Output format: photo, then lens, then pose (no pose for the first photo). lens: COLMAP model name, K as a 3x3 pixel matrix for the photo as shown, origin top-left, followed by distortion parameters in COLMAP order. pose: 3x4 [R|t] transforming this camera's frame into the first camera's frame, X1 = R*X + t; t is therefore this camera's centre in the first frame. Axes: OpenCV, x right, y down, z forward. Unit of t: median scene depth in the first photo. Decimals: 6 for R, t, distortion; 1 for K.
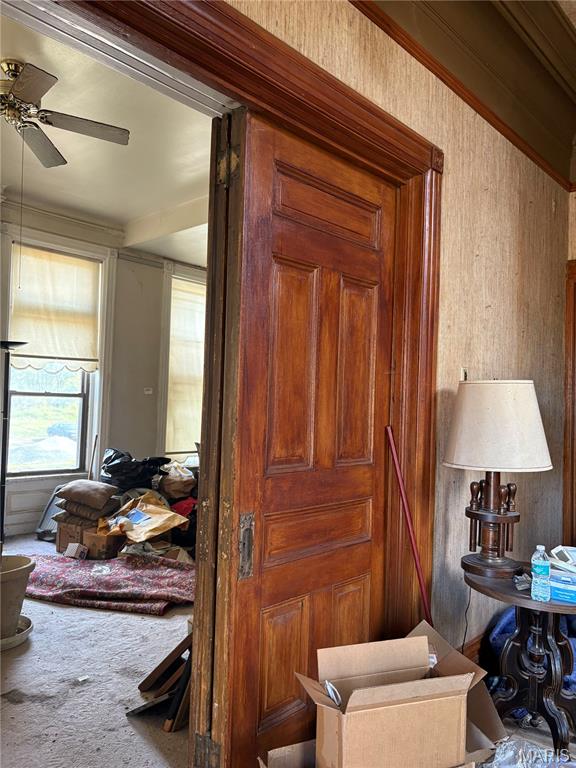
lens RADIAL K [[574.5, 0, 288.5], [0, 574.5, 379.1], [0, 0, 1]] dist [0.006112, -0.010589]
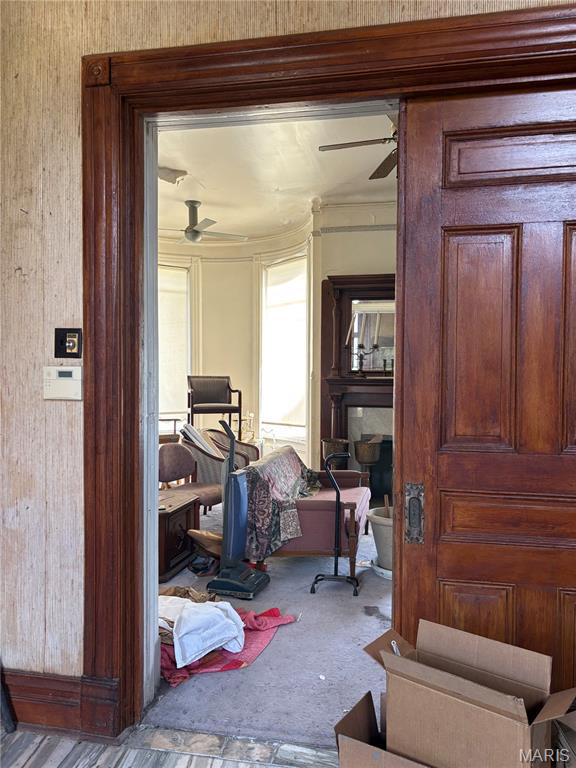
lens RADIAL K [[574.5, 0, 288.3], [0, 574.5, 387.5], [0, 0, 1]] dist [0.006112, -0.010589]
pose [[0.527867, -0.006899, -0.849299, 0.695659], [0.042392, 0.998935, 0.018233, 0.026478], [0.848268, -0.045629, 0.527597, 0.243511]]
